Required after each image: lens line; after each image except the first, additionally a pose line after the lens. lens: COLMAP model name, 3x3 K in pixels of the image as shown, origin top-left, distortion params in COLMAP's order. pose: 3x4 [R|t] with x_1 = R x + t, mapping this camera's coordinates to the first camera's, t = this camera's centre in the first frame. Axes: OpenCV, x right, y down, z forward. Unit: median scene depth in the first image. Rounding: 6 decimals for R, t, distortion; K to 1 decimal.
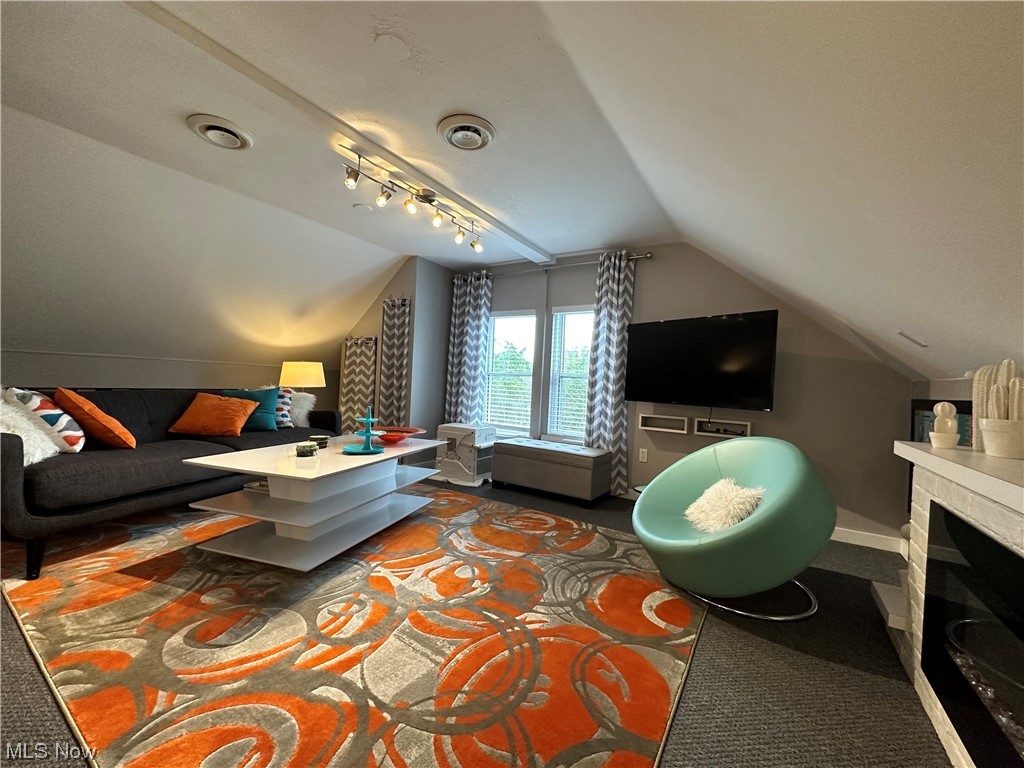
lens RADIAL K [[409.5, 0, 510.5], [0, 409.5, 379.6], [0, 0, 1]] dist [-0.000746, 0.000554]
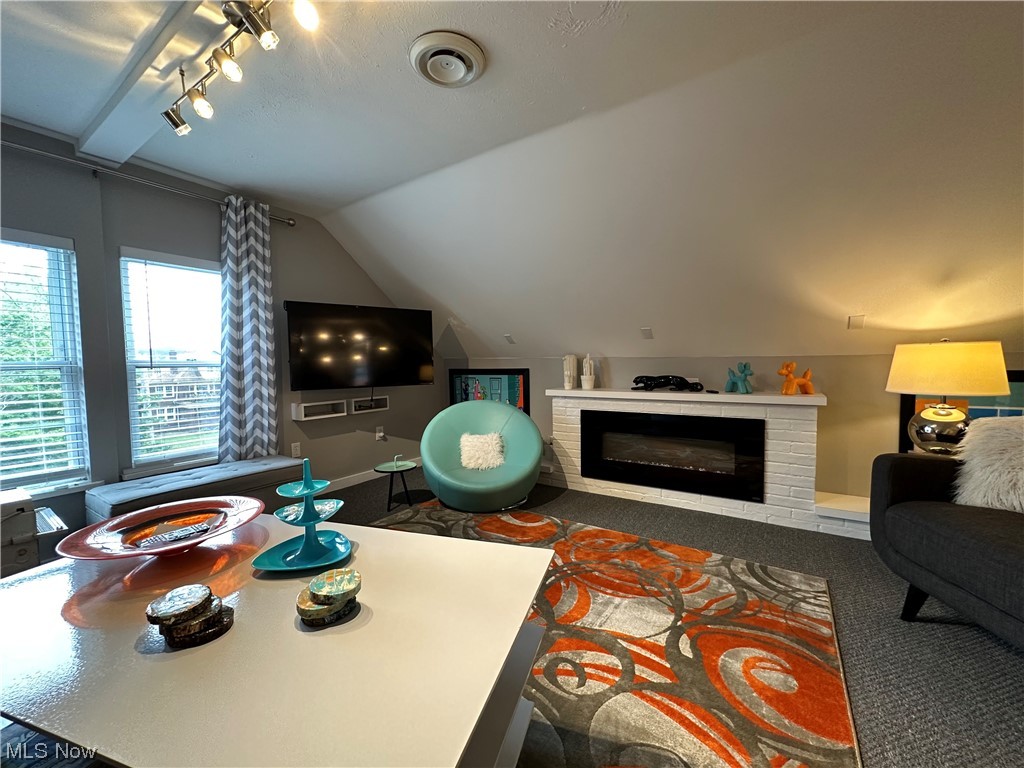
lens RADIAL K [[409.5, 0, 513.5], [0, 409.5, 380.3], [0, 0, 1]] dist [-0.000746, 0.000554]
pose [[0.015208, -0.100722, 0.994798, -0.803924], [0.005924, 0.994905, 0.100642, -0.077704], [-0.999867, 0.004362, 0.015727, 0.756098]]
